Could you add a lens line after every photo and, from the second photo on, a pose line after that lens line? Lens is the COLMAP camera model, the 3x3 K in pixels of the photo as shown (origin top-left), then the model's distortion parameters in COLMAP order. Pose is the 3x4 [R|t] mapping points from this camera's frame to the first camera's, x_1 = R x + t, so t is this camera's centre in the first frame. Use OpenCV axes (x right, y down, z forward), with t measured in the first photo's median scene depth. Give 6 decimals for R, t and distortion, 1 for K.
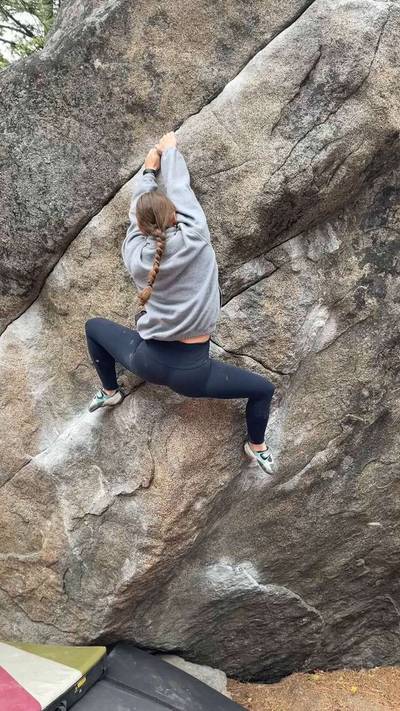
lens RADIAL K [[609.5, 0, 200.0], [0, 609.5, 355.5], [0, 0, 1]] dist [0.092115, -0.159438]
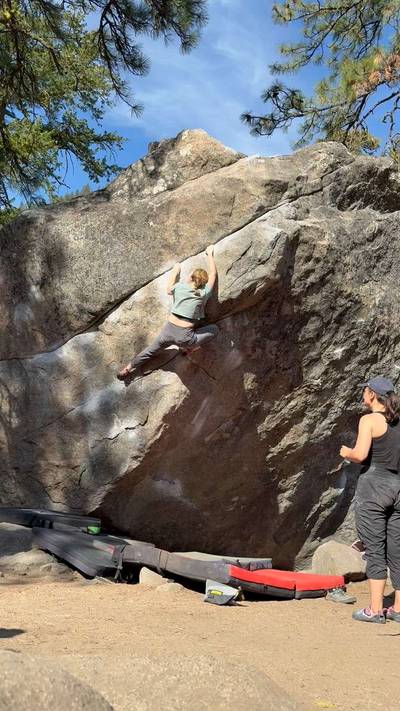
lens RADIAL K [[609.5, 0, 200.0], [0, 609.5, 355.5], [0, 0, 1]] dist [0.092115, -0.159438]
pose [[0.972618, 0.142579, 0.183537, -0.308665], [-0.129769, 0.988306, -0.080072, 0.126334], [-0.192807, 0.054062, 0.979746, -1.044005]]
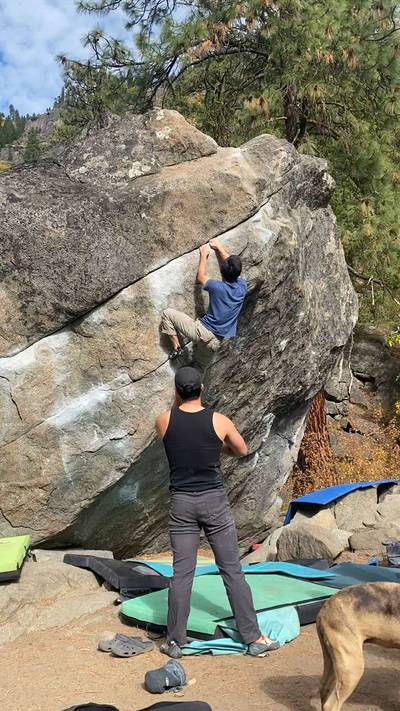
lens RADIAL K [[609.5, 0, 200.0], [0, 609.5, 355.5], [0, 0, 1]] dist [0.092115, -0.159438]
pose [[0.789935, 0.088271, 0.606804, -1.095005], [-0.084594, 0.995810, -0.034735, 0.021160], [-0.607327, -0.023893, 0.794092, -0.621999]]
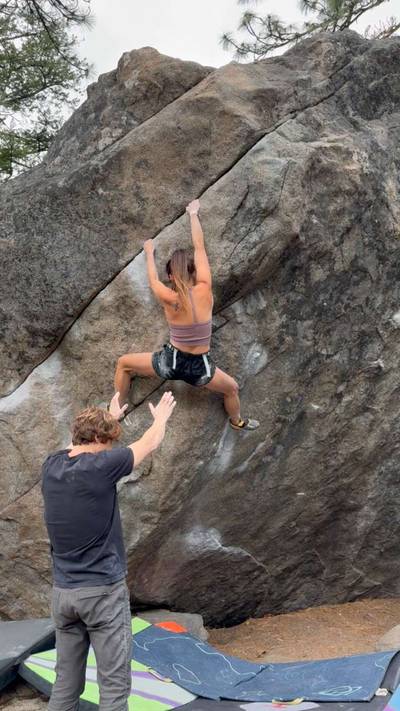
lens RADIAL K [[585.6, 0, 200.0], [0, 585.6, 355.5], [0, 0, 1]] dist [0.153918, -0.356690]
pose [[0.989849, -0.057303, 0.130058, -0.129420], [0.062696, 0.997318, -0.037754, -0.005608], [-0.127546, 0.045525, 0.990787, -0.411490]]
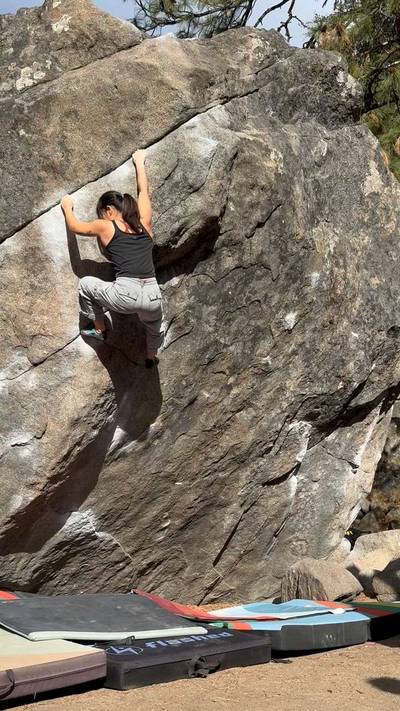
lens RADIAL K [[720.3, 0, 248.4], [0, 720.3, 430.9], [0, 0, 1]] dist [0.143816, -0.330764]
pose [[0.893324, 0.026969, 0.448603, -0.411007], [-0.034268, 0.999379, 0.008158, 0.171433], [-0.448105, -0.022661, 0.893694, -0.707674]]
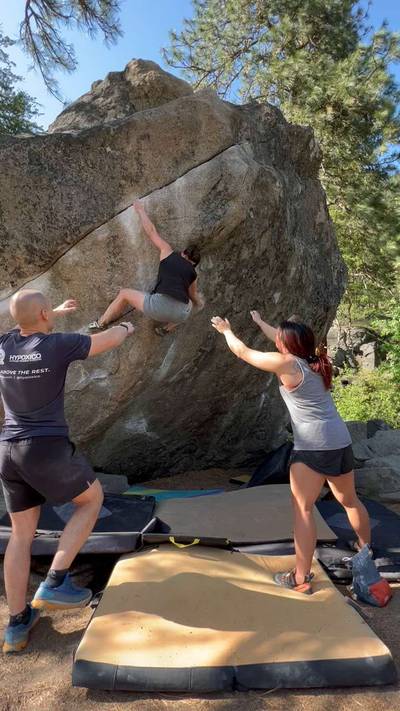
lens RADIAL K [[325.3, 0, 200.0], [0, 325.3, 355.5], [0, 0, 1]] dist [-0.002656, -0.000153]
pose [[0.890950, 0.051483, 0.451173, -0.315284], [-0.059636, 0.998213, 0.003861, 0.137178], [-0.450168, -0.030346, 0.892428, -0.044944]]
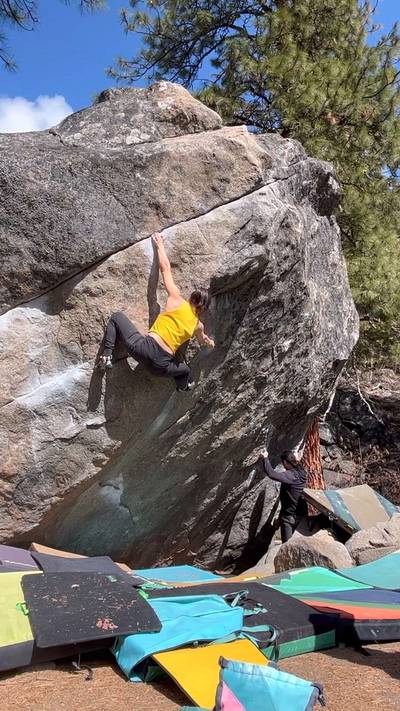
lens RADIAL K [[520.3, 0, 202.7], [0, 520.3, 353.6], [0, 0, 1]] dist [-0.020056, 0.002319]
pose [[0.790102, 0.183251, 0.584943, -0.751423], [-0.121666, 0.982164, -0.143354, 0.210297], [-0.600780, 0.042097, 0.798305, -0.266720]]
